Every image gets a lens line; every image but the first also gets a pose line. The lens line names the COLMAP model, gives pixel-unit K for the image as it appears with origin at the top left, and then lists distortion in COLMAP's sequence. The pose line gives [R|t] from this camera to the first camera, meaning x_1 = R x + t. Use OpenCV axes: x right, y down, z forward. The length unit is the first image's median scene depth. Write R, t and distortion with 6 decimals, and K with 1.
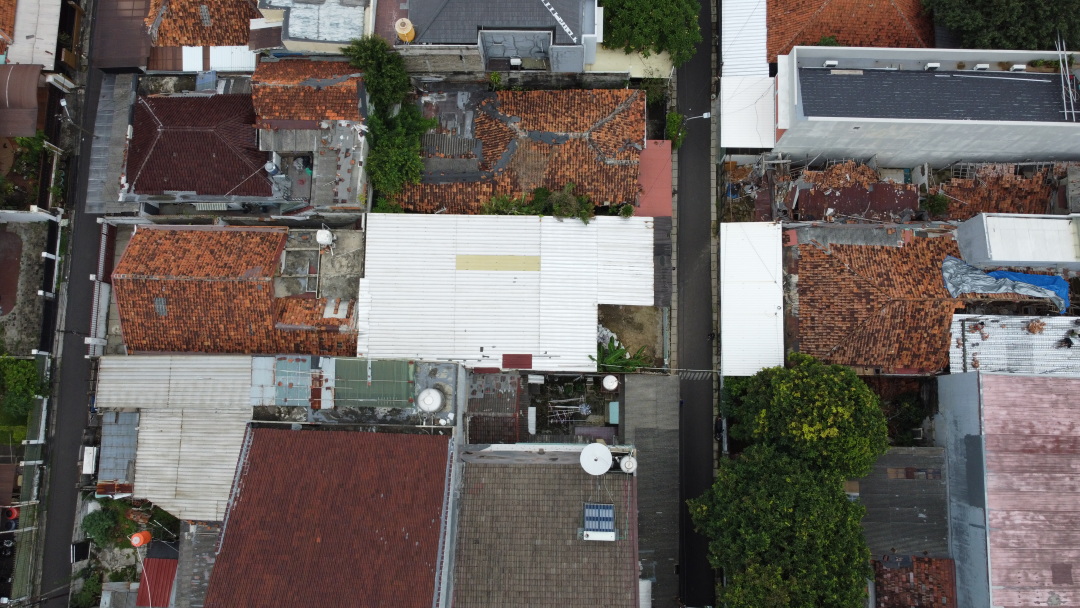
lens RADIAL K [[809.2, 0, 540.3], [0, 809.2, 302.3], [0, 0, 1]] dist [0.004374, -0.011325]
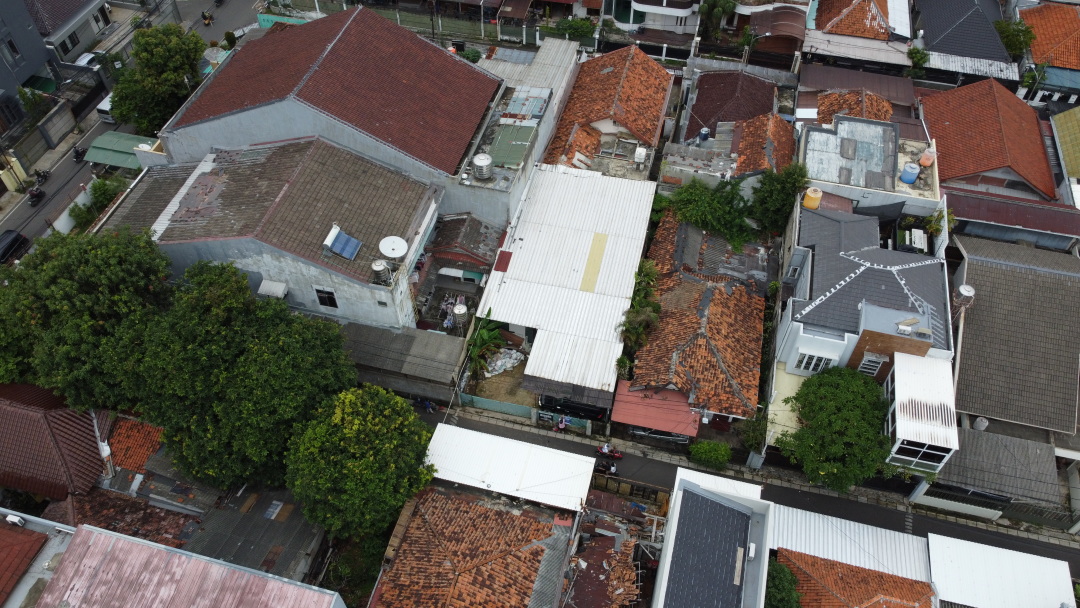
lens RADIAL K [[809.2, 0, 539.5], [0, 809.2, 307.1], [0, 0, 1]] dist [0.004374, -0.011325]
pose [[-0.223685, 0.776588, -0.588962, 0.665372], [-0.963112, -0.083365, 0.255863, -0.265496], [0.149601, 0.624469, 0.766589, 0.184892]]
